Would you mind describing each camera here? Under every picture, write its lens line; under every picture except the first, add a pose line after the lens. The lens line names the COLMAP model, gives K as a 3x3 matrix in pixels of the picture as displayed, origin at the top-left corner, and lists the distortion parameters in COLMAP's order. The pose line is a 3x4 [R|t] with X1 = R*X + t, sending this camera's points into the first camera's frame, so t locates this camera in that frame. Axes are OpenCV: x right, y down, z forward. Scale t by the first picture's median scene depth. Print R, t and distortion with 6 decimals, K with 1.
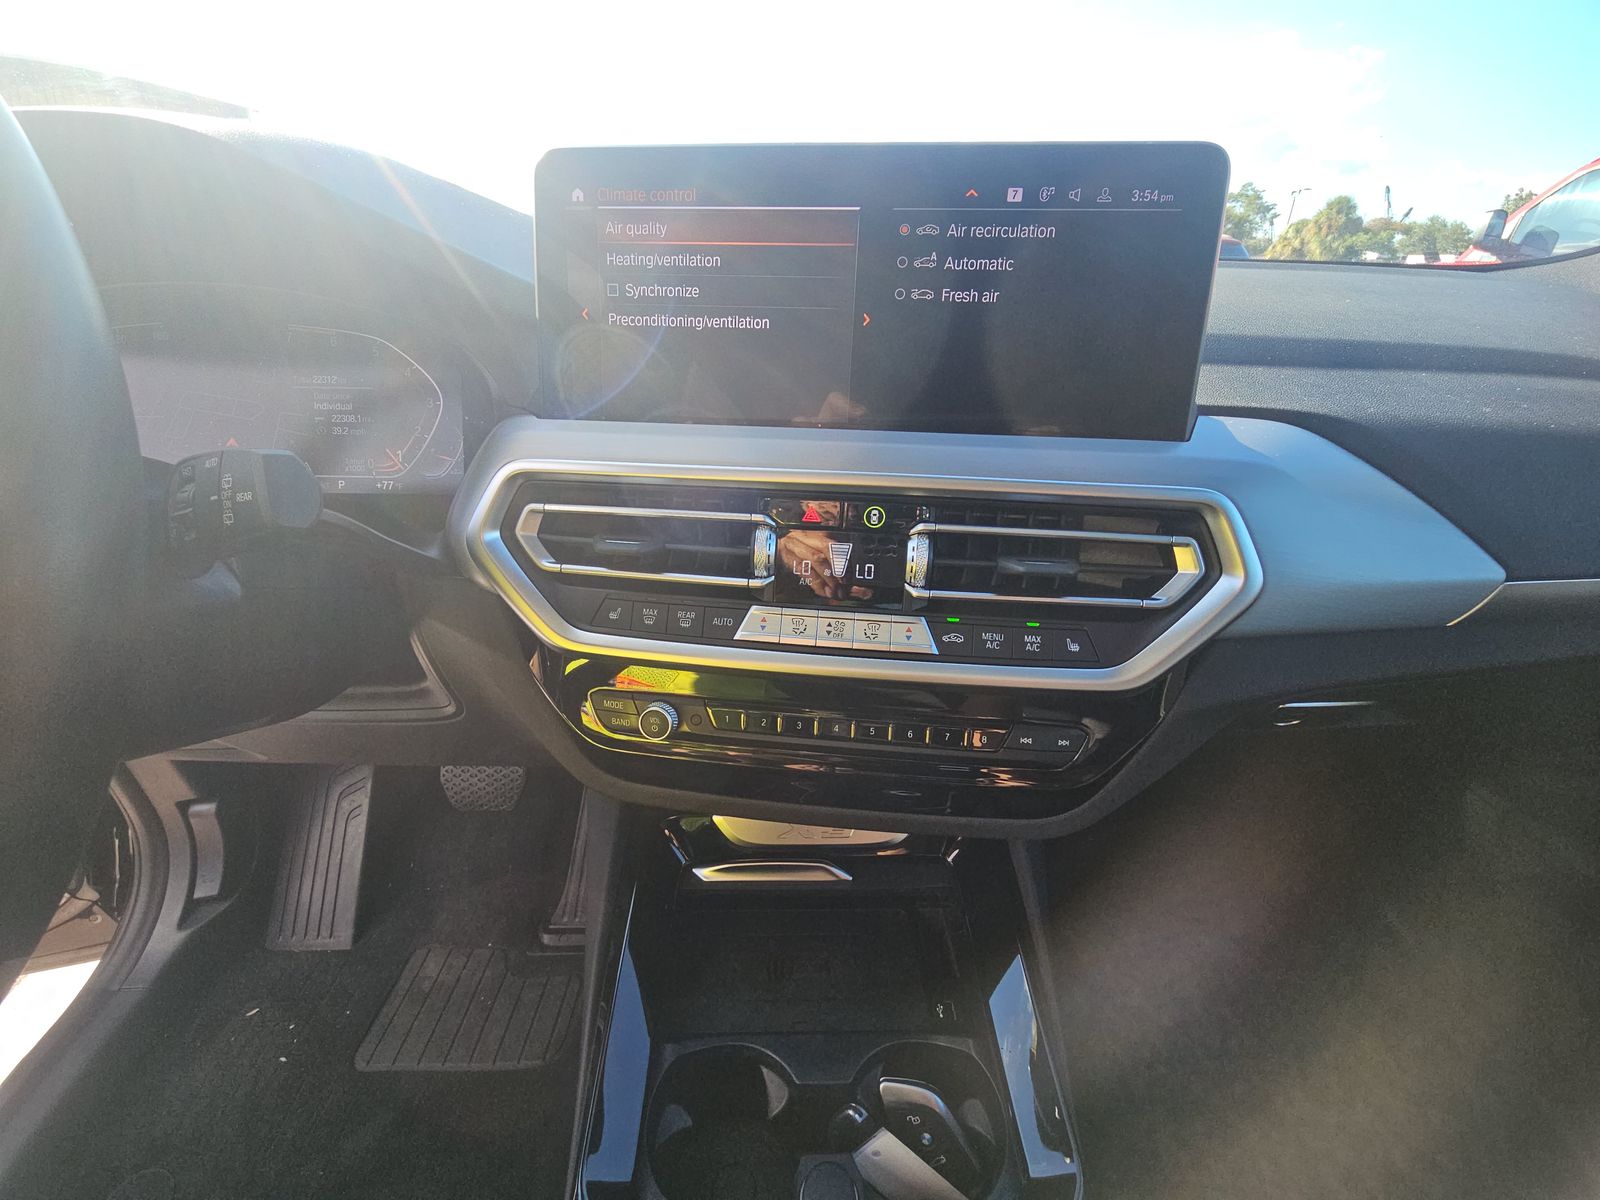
lens RADIAL K [[649.1, 0, 791.4], [0, 649.1, 606.2], [0, 0, 1]] dist [0.002797, -0.001060]
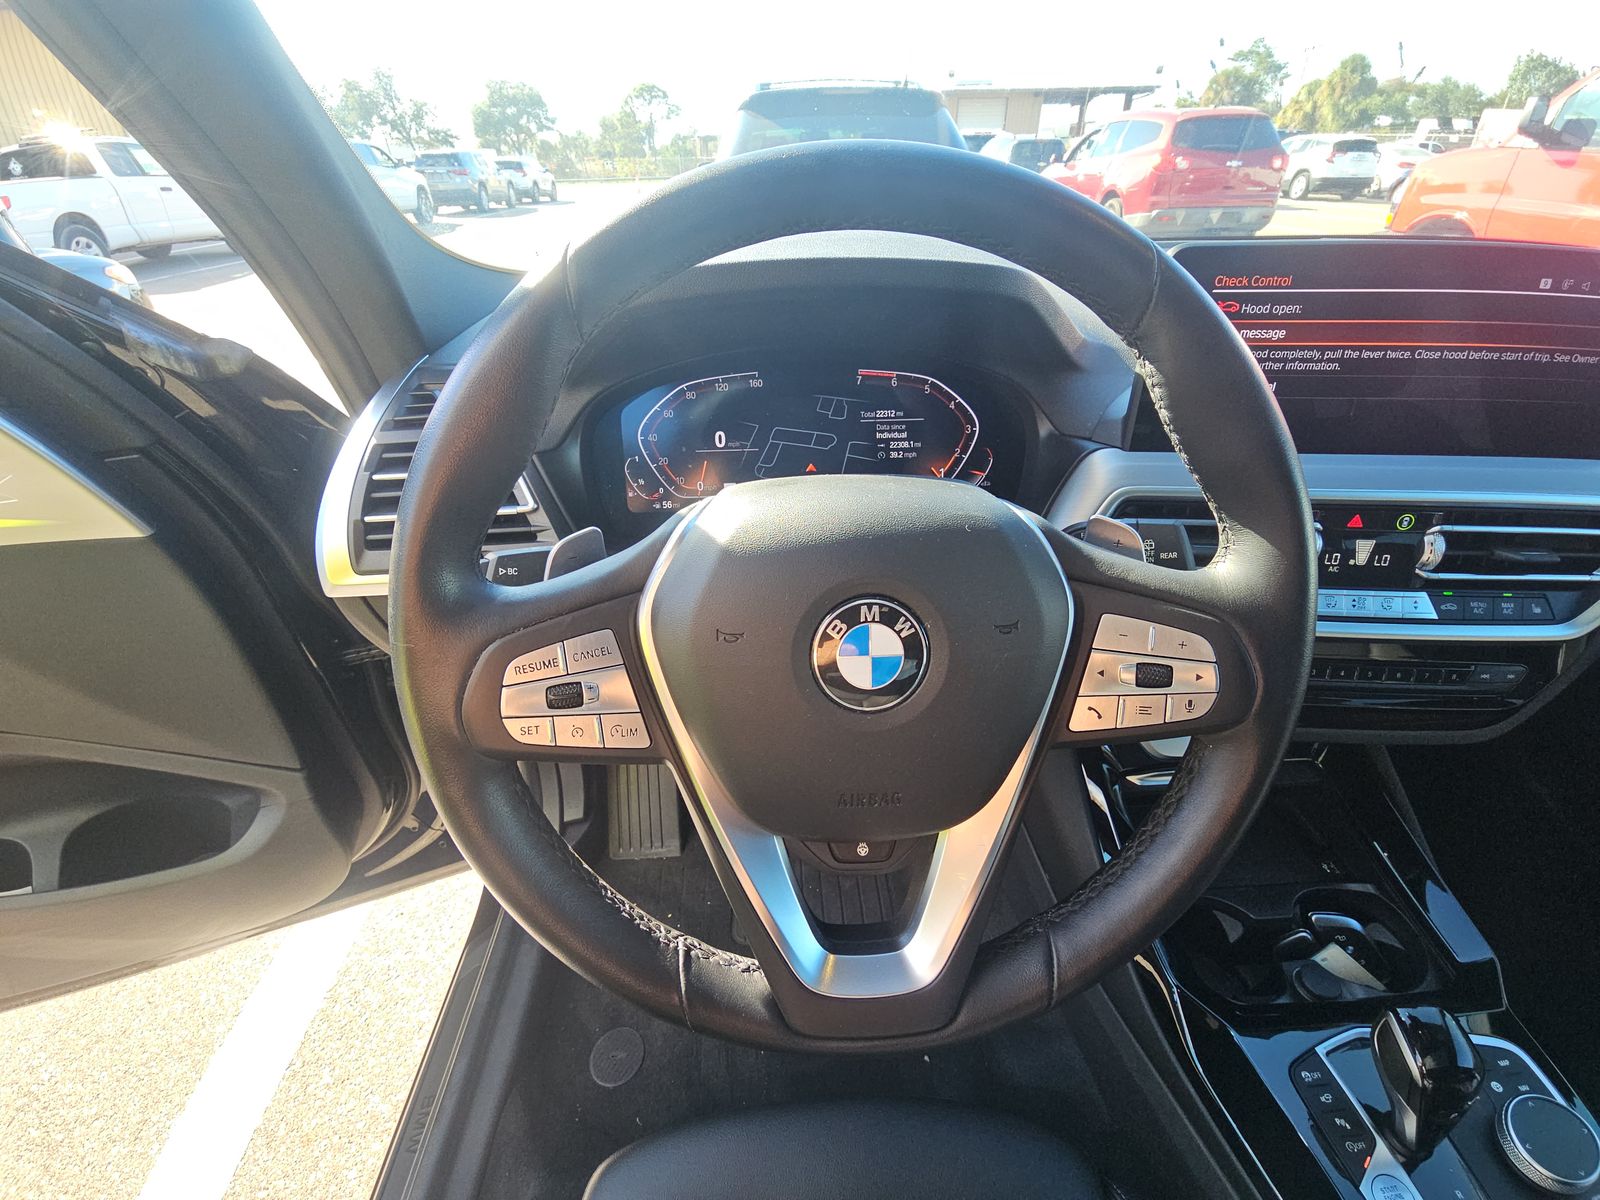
lens RADIAL K [[652.4, 0, 797.7], [0, 652.4, 598.8], [0, 0, 1]] dist [-0.013803, -0.003004]
pose [[0.998765, -0.049279, 0.006259, -0.702681], [0.048104, 0.990911, 0.125622, -0.126774], [-0.012393, -0.125166, 0.992058, -0.205488]]
